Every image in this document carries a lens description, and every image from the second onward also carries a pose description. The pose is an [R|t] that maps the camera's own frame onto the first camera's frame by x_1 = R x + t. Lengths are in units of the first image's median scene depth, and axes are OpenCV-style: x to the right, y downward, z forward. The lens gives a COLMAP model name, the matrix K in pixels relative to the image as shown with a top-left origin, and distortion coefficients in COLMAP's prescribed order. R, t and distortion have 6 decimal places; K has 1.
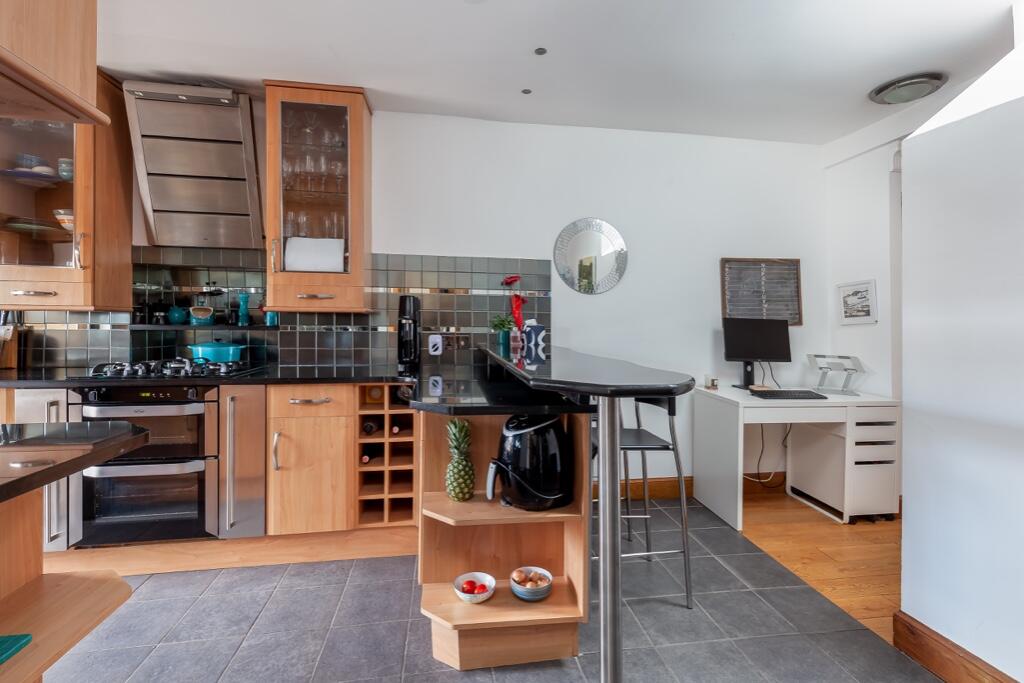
lens RADIAL K [[466.9, 0, 515.4], [0, 466.9, 339.8], [0, 0, 1]] dist [-0.000219, -0.000997]
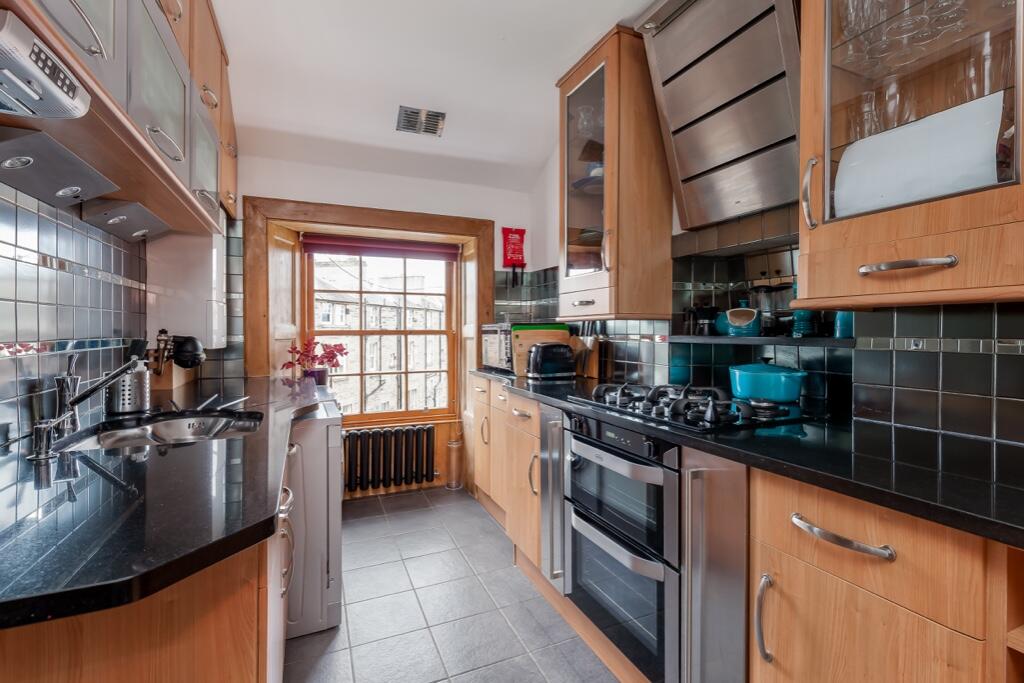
lens RADIAL K [[466.9, 0, 515.4], [0, 466.9, 339.8], [0, 0, 1]] dist [-0.000219, -0.000997]
pose [[0.261211, 0.008502, -0.965244, -0.129378], [-0.030088, 0.999547, 0.000662, -0.019485], [0.964813, 0.028869, 0.261348, 0.576425]]
